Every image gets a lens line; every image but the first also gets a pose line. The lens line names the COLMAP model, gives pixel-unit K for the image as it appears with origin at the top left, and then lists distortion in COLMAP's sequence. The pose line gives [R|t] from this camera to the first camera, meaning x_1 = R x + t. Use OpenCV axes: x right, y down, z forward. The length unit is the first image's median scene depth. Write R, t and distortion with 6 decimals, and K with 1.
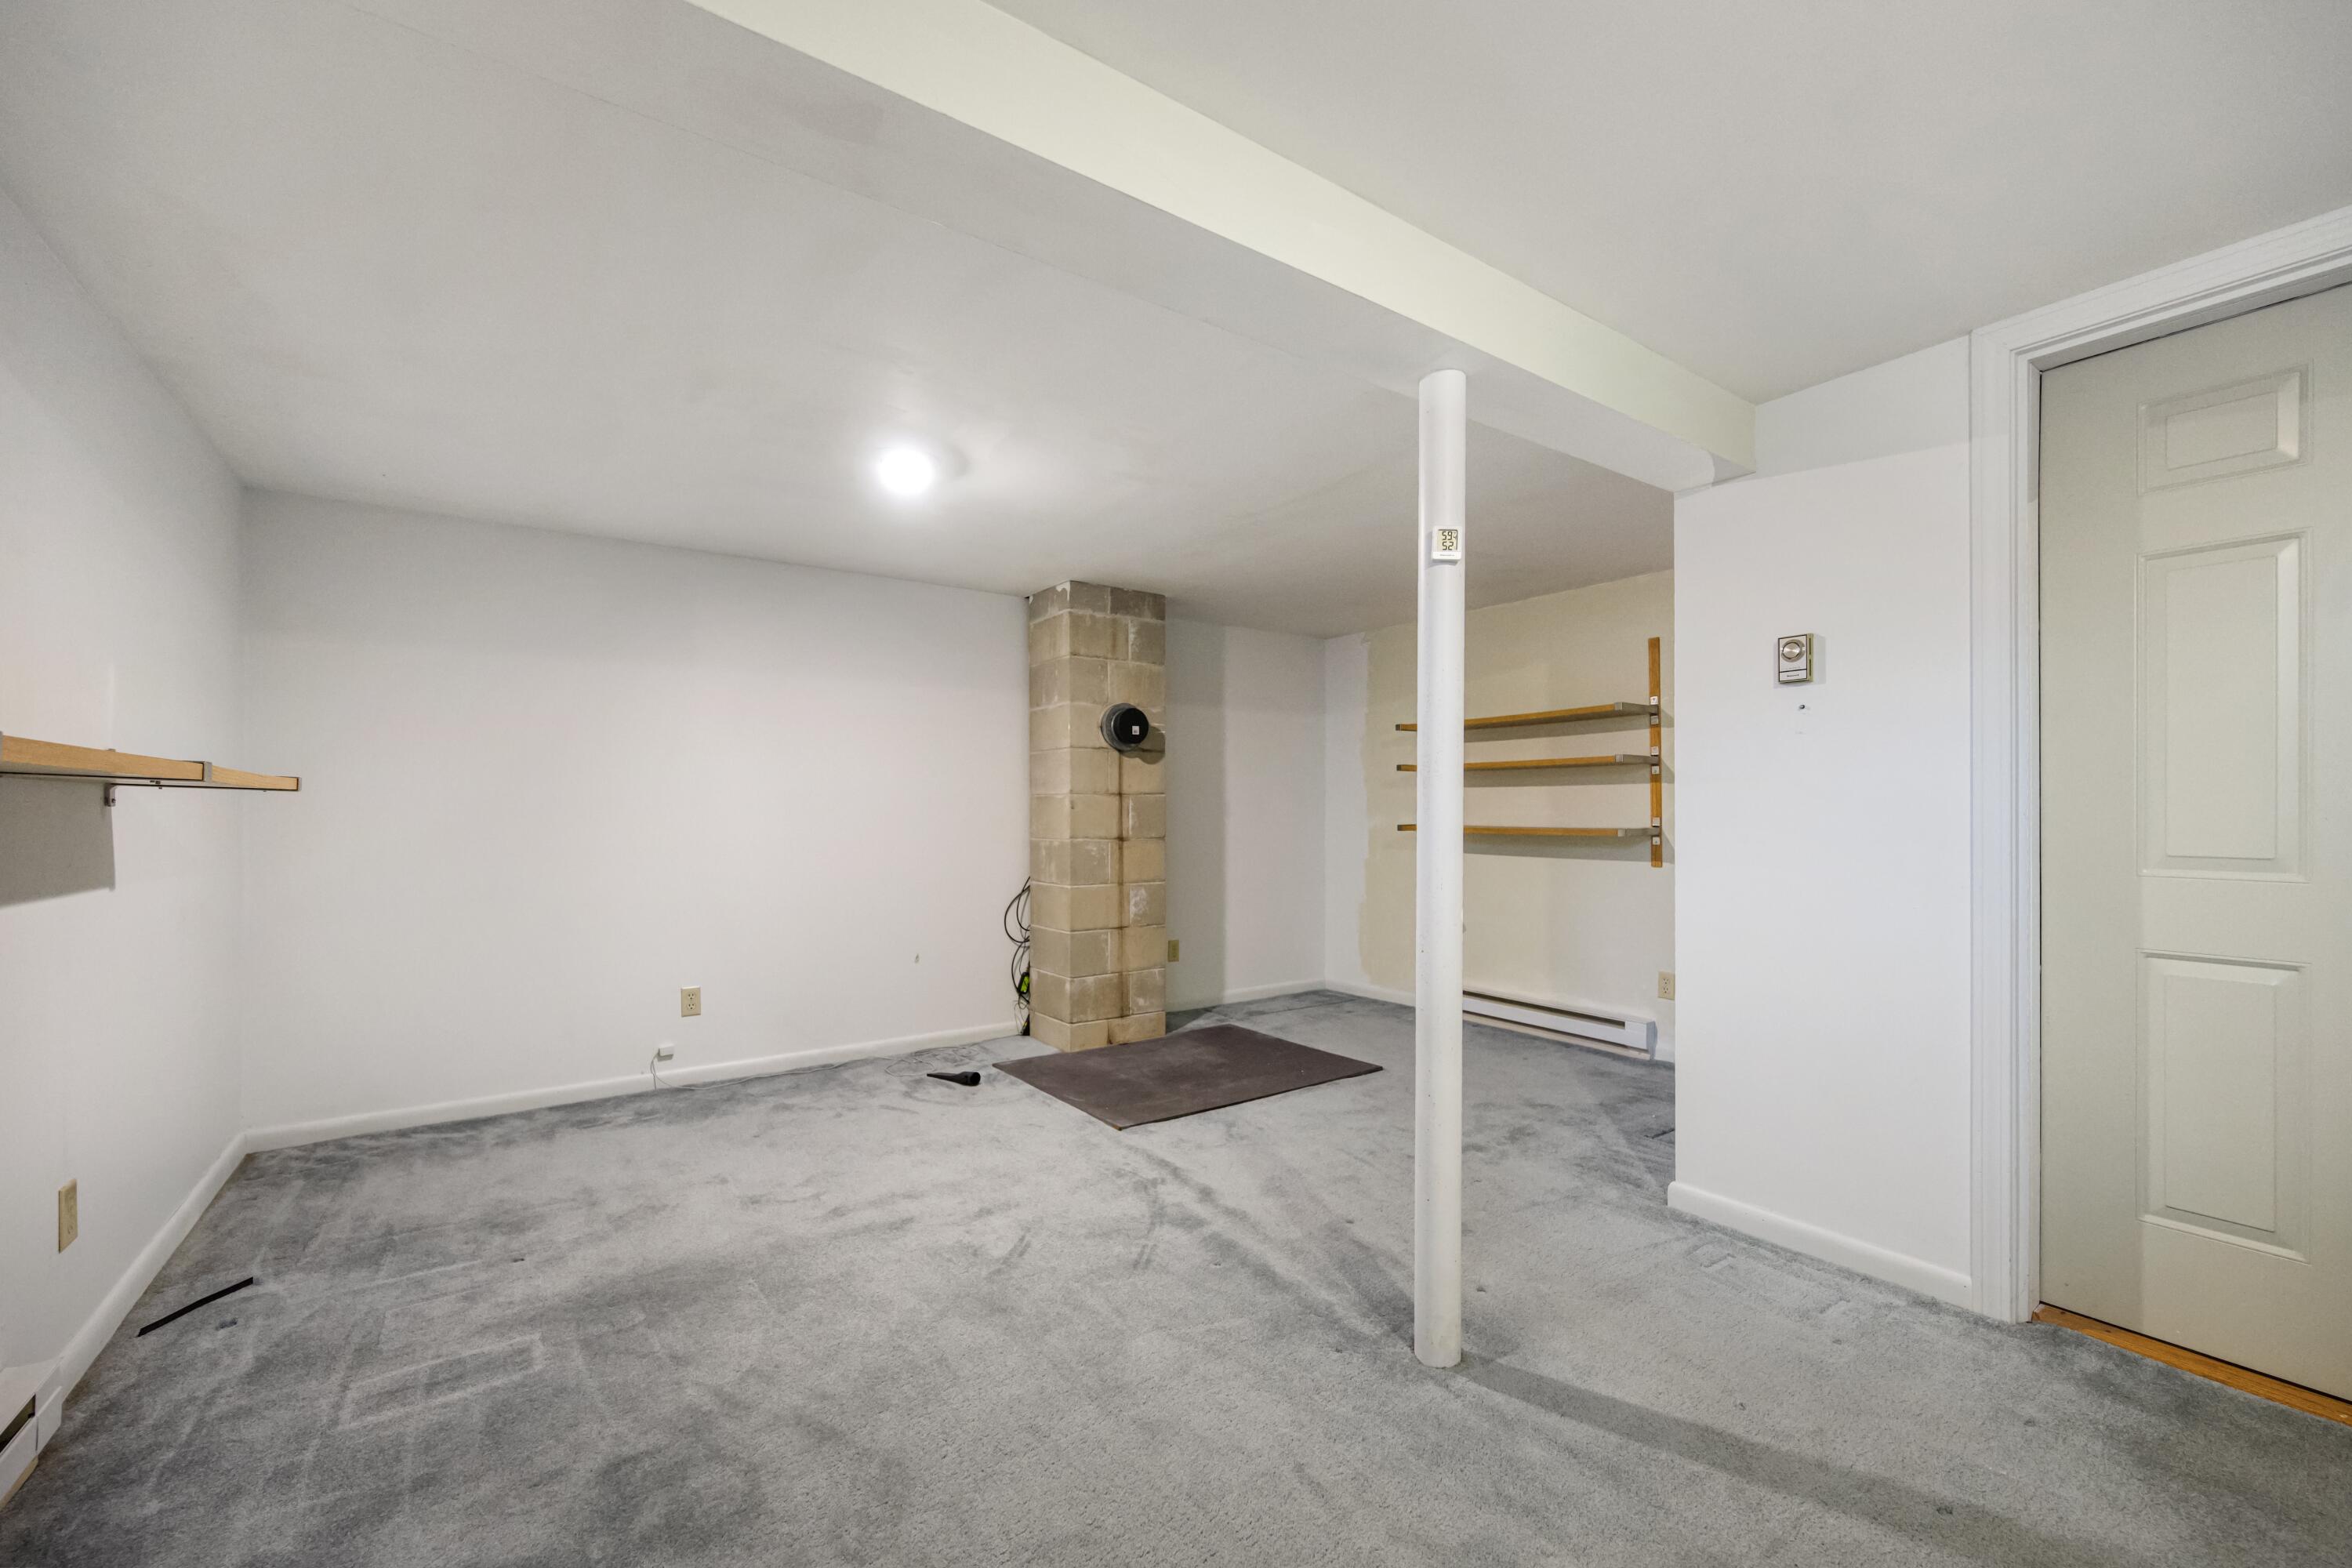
lens RADIAL K [[935.4, 0, 1166.4], [0, 935.4, 807.5], [0, 0, 1]] dist [0.000046, 0.000099]
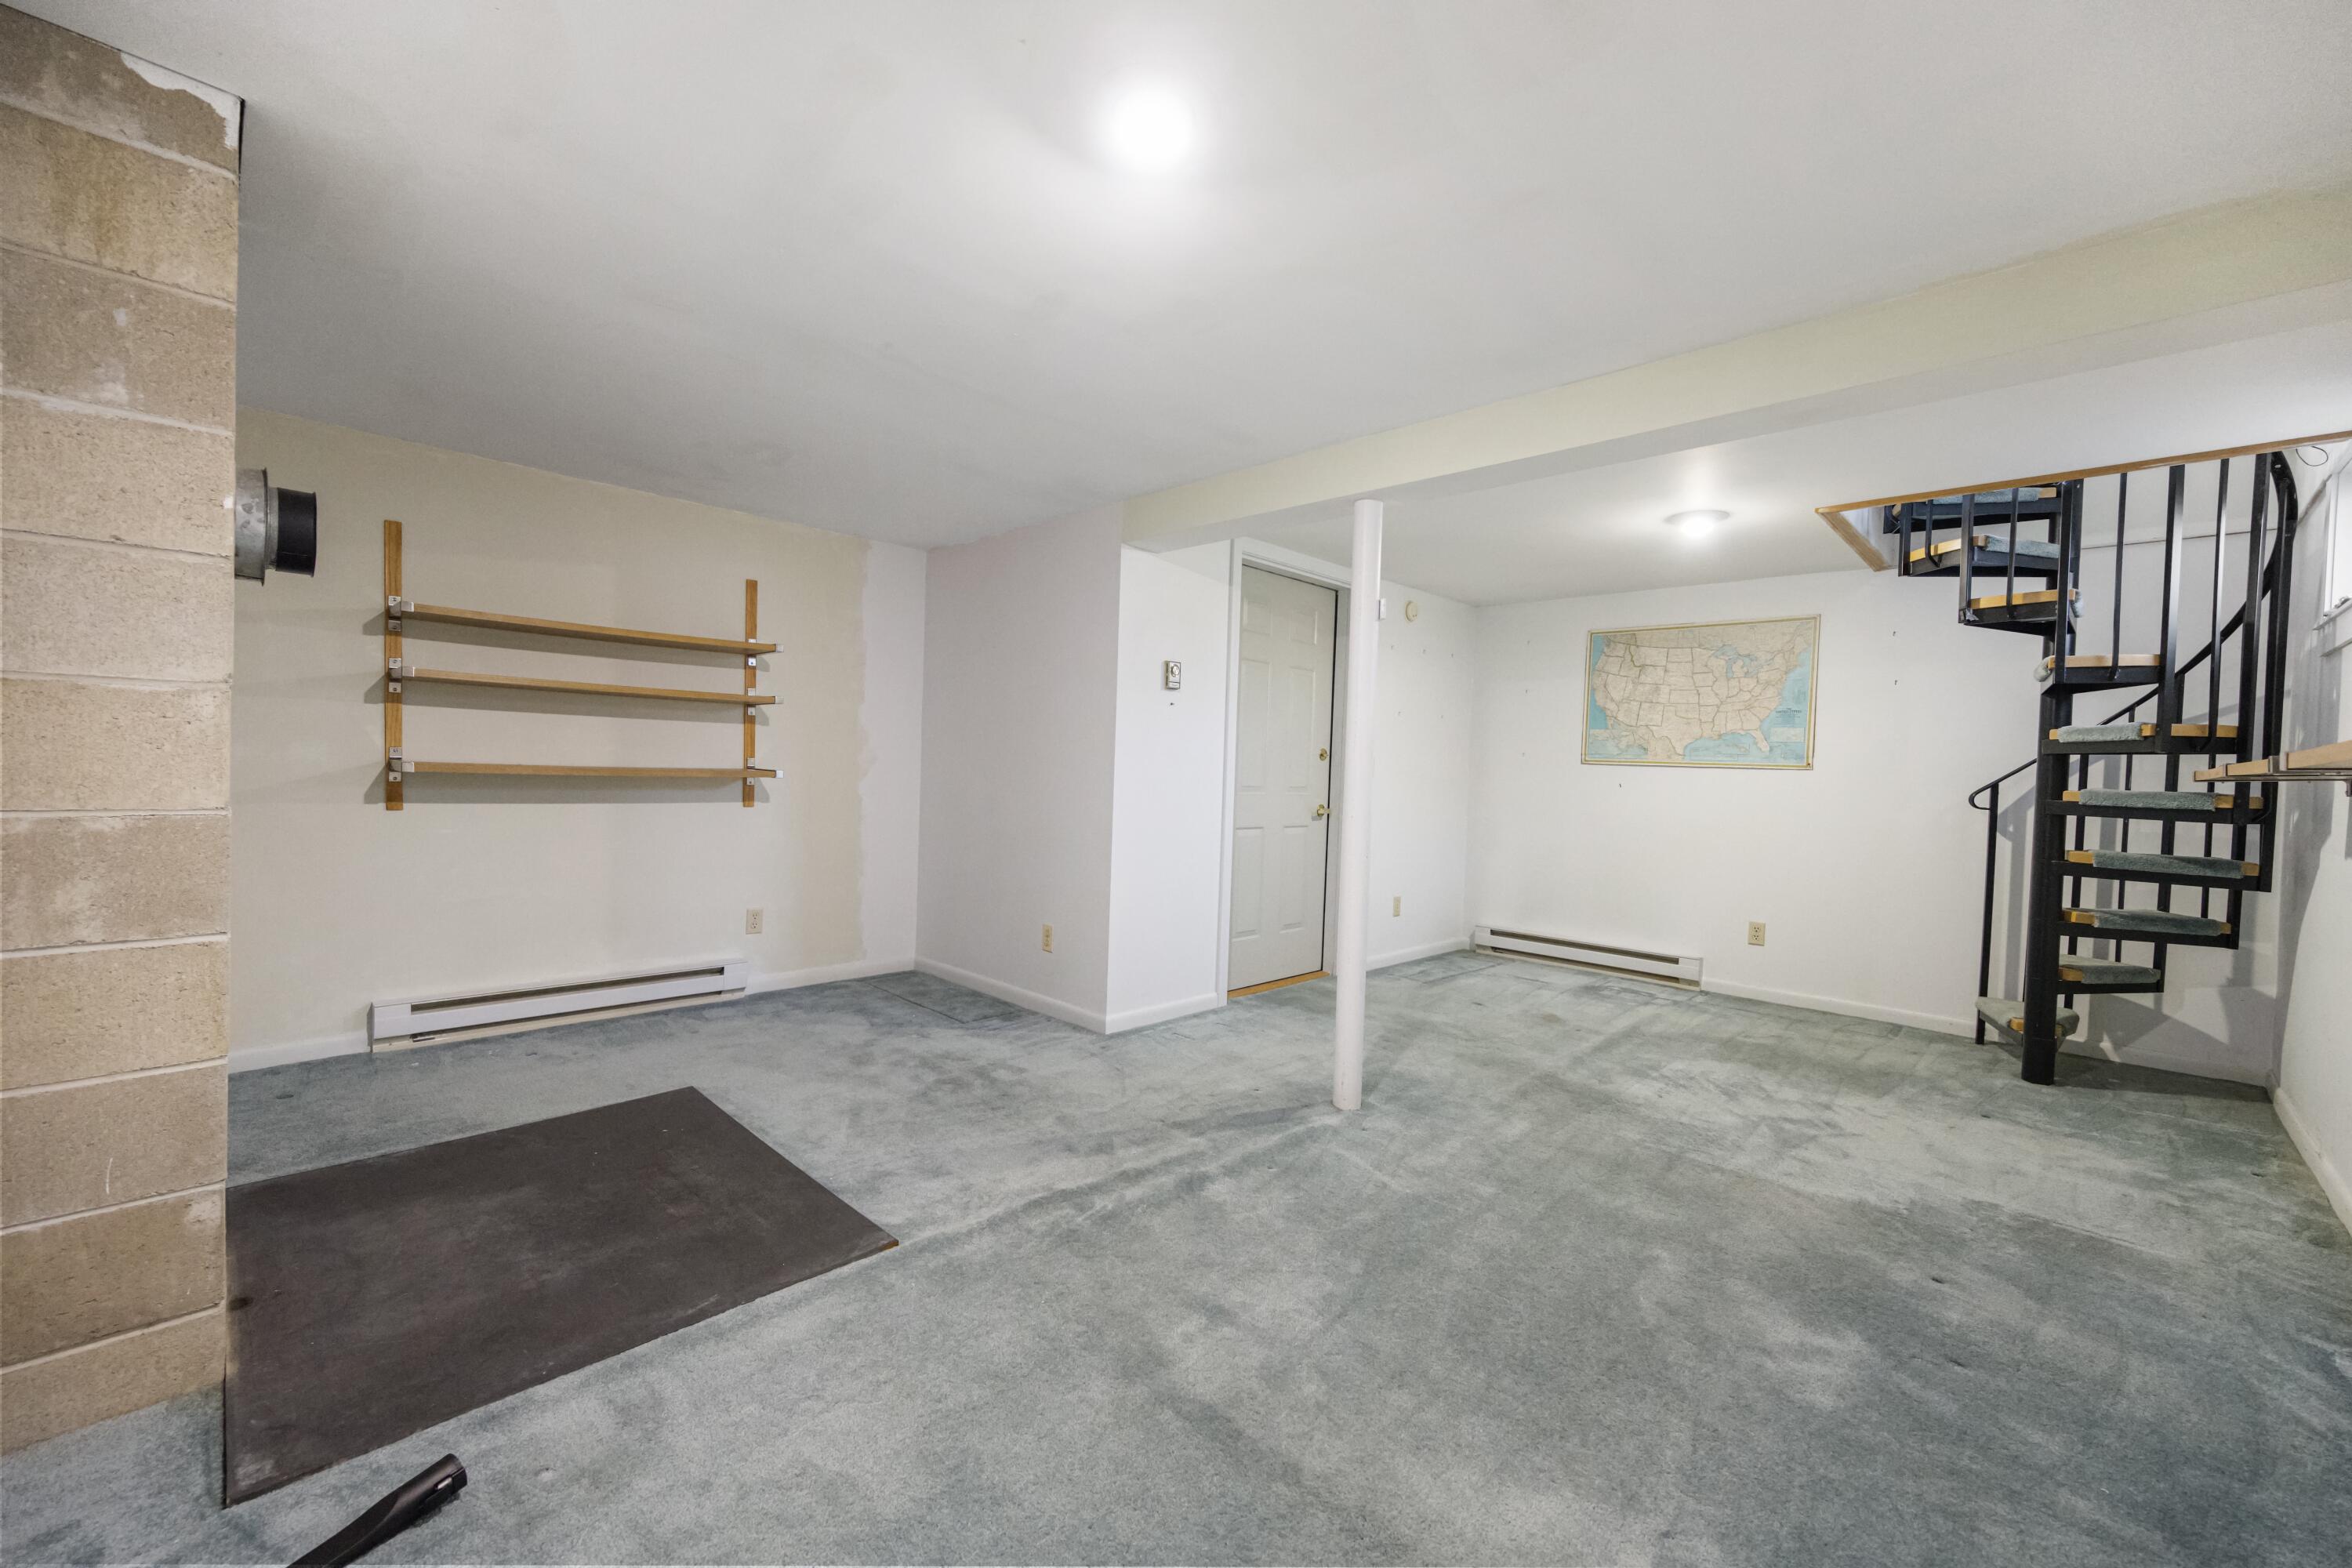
lens RADIAL K [[935.4, 0, 1167.3], [0, 935.4, 777.6], [0, 0, 1]] dist [0.000046, 0.000099]
pose [[-0.185101, -0.016443, 0.982582, -0.596449], [-0.033956, 0.999370, 0.010327, 0.006284], [-0.982133, -0.031453, -0.185543, 0.789035]]
